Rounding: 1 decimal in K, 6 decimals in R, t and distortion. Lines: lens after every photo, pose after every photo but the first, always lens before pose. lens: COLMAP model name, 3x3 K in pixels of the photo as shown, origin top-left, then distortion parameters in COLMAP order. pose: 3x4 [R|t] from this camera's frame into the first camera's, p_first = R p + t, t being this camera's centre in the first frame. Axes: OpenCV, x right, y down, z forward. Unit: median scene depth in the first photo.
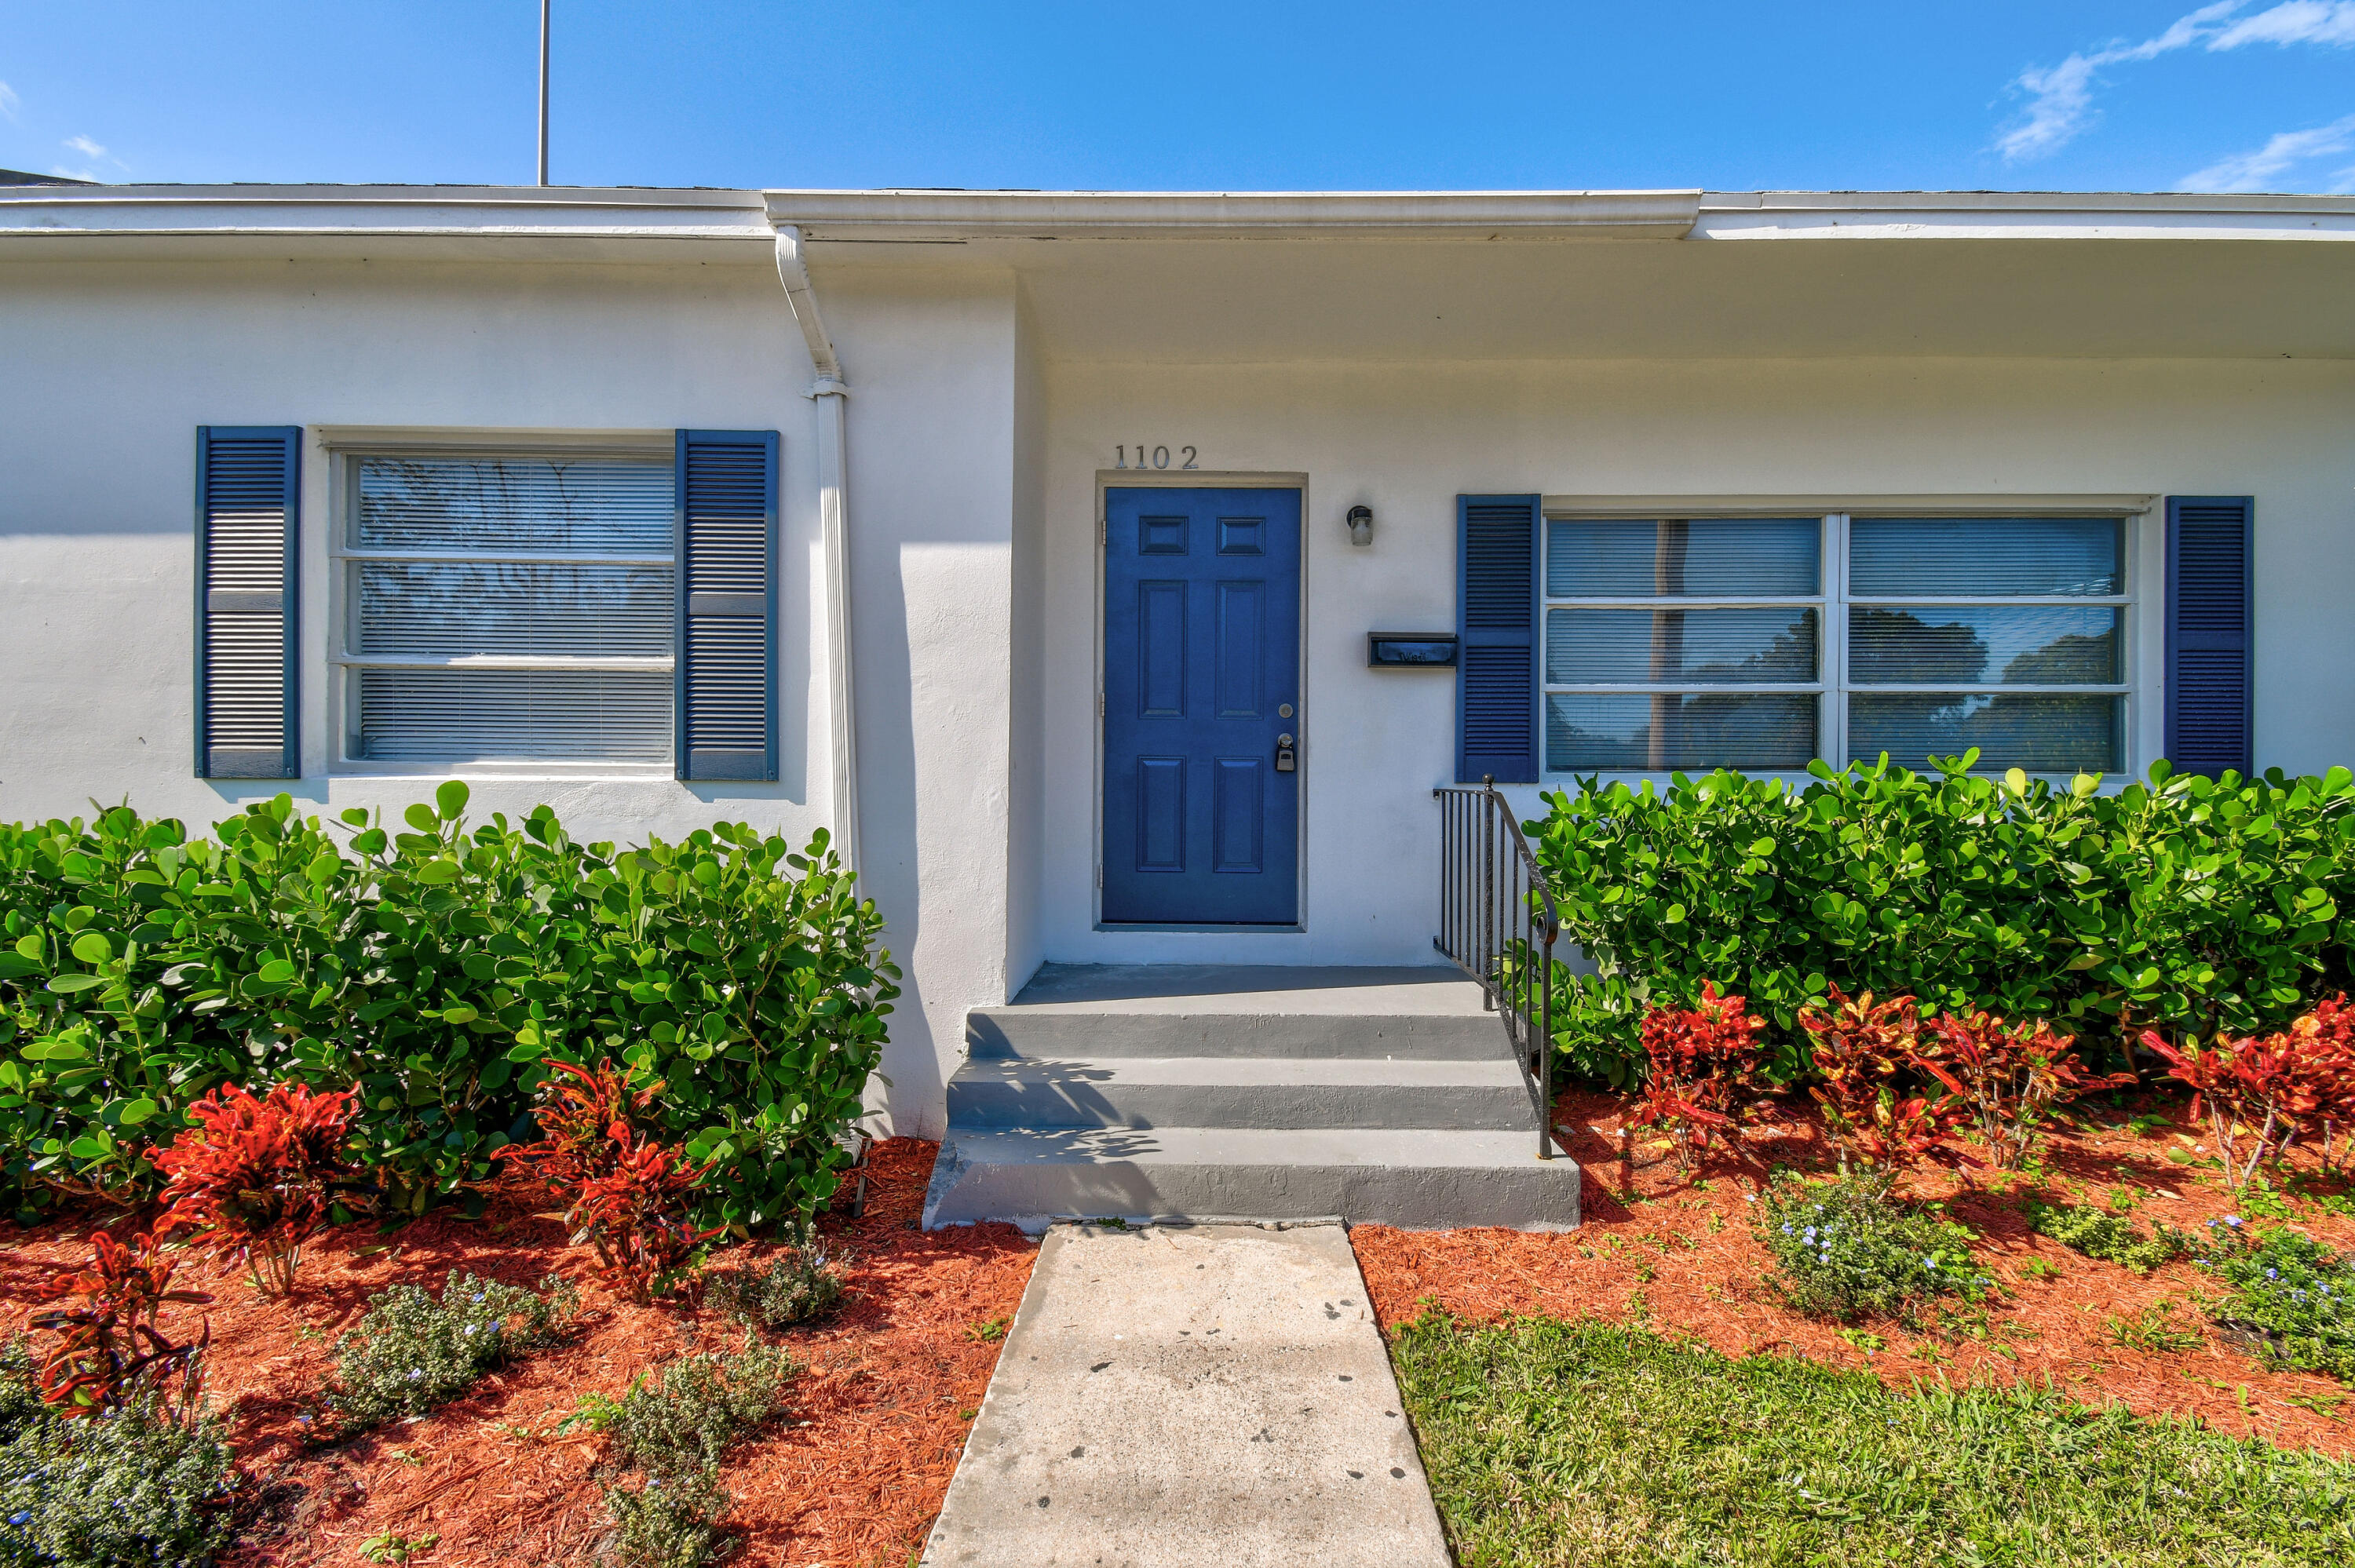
lens RADIAL K [[1039.8, 0, 1186.1], [0, 1039.8, 773.6], [0, 0, 1]] dist [0.036630, -0.028077]
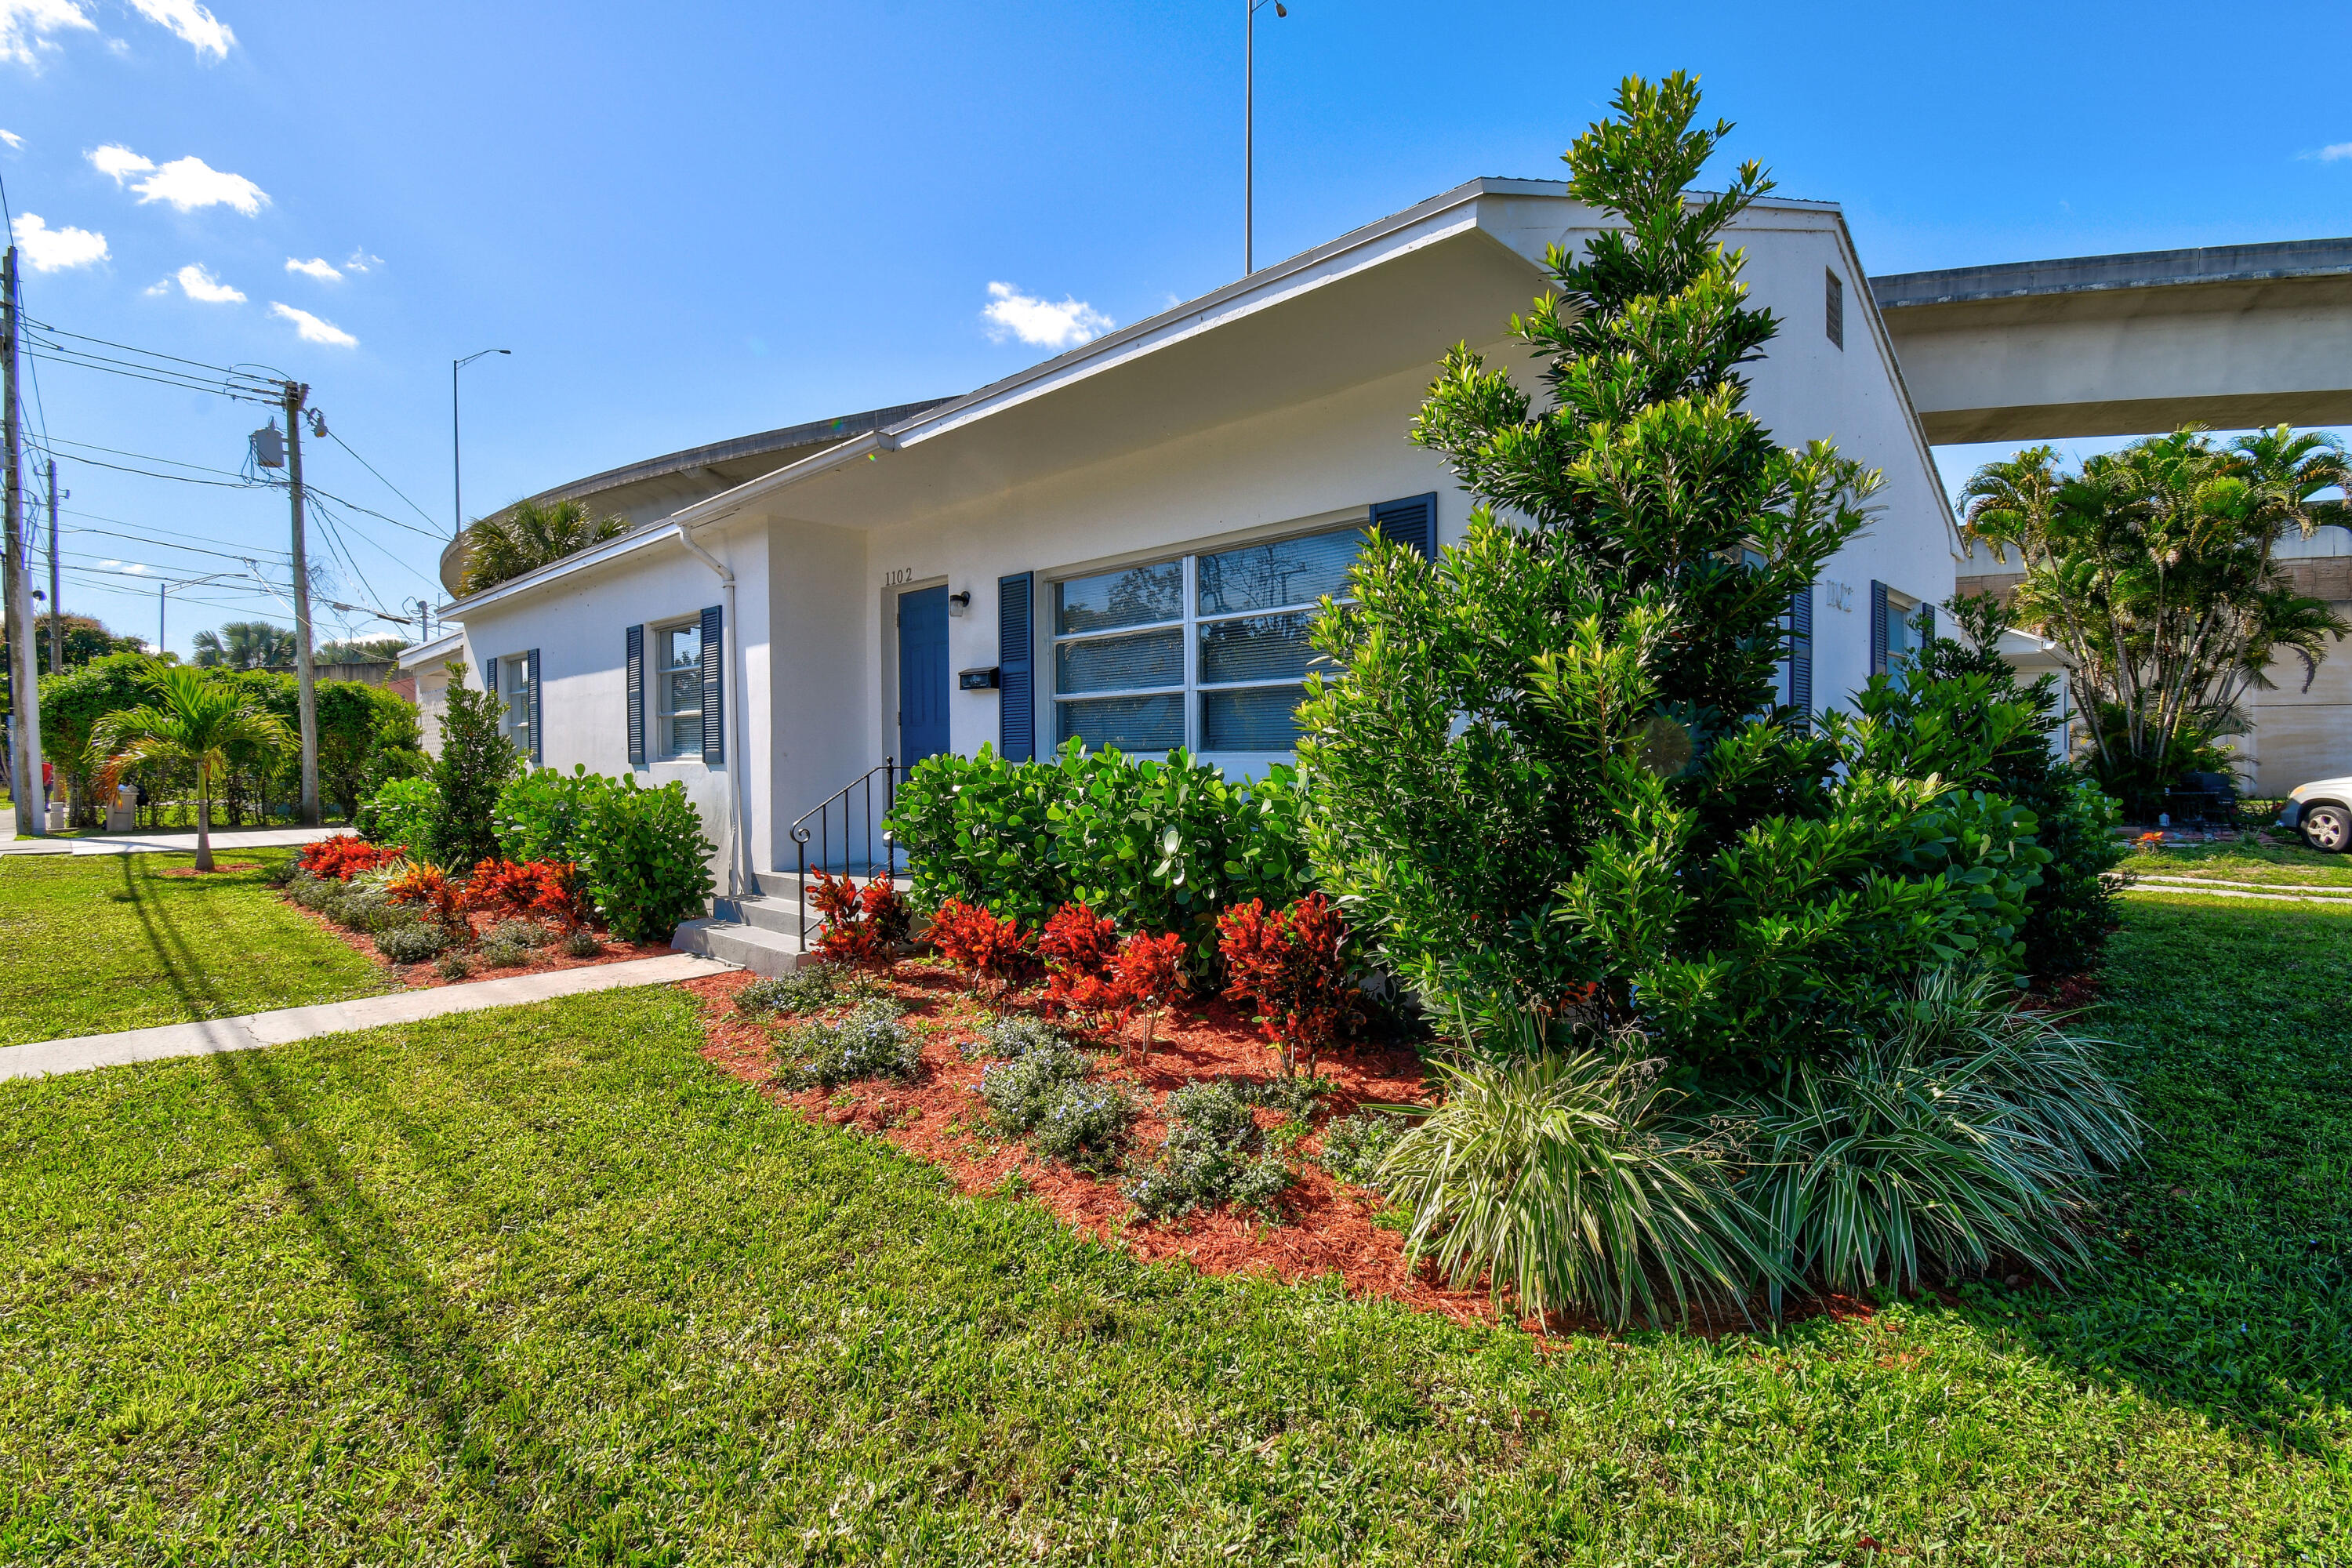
lens RADIAL K [[1038.6, 0, 1184.6], [0, 1038.6, 773.6], [0, 0, 1]] dist [0.036630, -0.028077]
pose [[0.737229, 0.001611, -0.675641, 1.517298], [0.019995, 0.999507, 0.024202, -0.005237], [0.675347, -0.031351, 0.736834, 0.024011]]
